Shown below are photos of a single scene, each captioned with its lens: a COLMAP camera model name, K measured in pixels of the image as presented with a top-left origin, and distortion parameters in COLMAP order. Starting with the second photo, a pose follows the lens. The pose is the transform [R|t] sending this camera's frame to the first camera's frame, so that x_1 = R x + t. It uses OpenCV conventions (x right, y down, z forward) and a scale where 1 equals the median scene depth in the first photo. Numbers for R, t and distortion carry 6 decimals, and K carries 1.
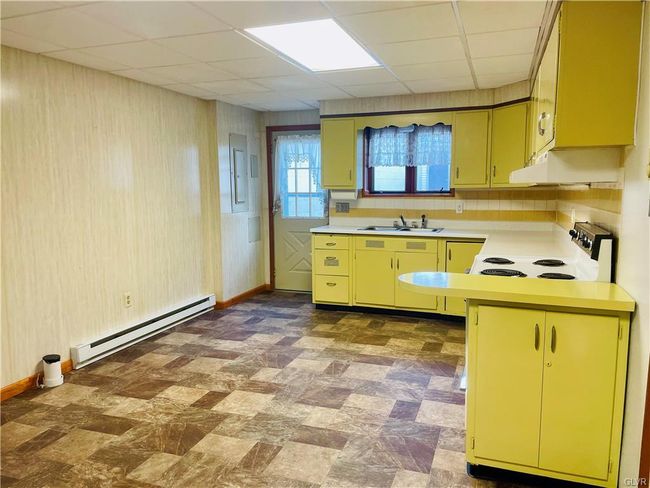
lens RADIAL K [[491.9, 0, 325.4], [0, 491.9, 246.5], [0, 0, 1]] dist [0.073490, -0.052470]
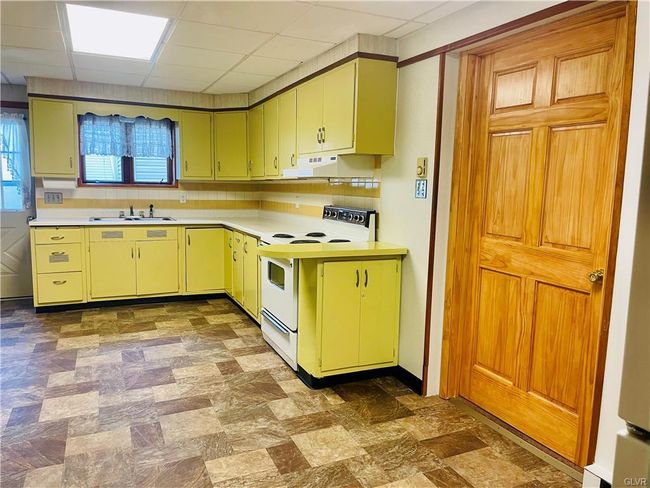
lens RADIAL K [[491.9, 0, 327.3], [0, 491.9, 241.6], [0, 0, 1]] dist [0.073490, -0.052470]
pose [[0.717591, -0.065707, 0.693359, -0.293914], [0.065594, 0.997491, 0.026642, 0.010764], [-0.693369, 0.026362, 0.720100, -0.006637]]
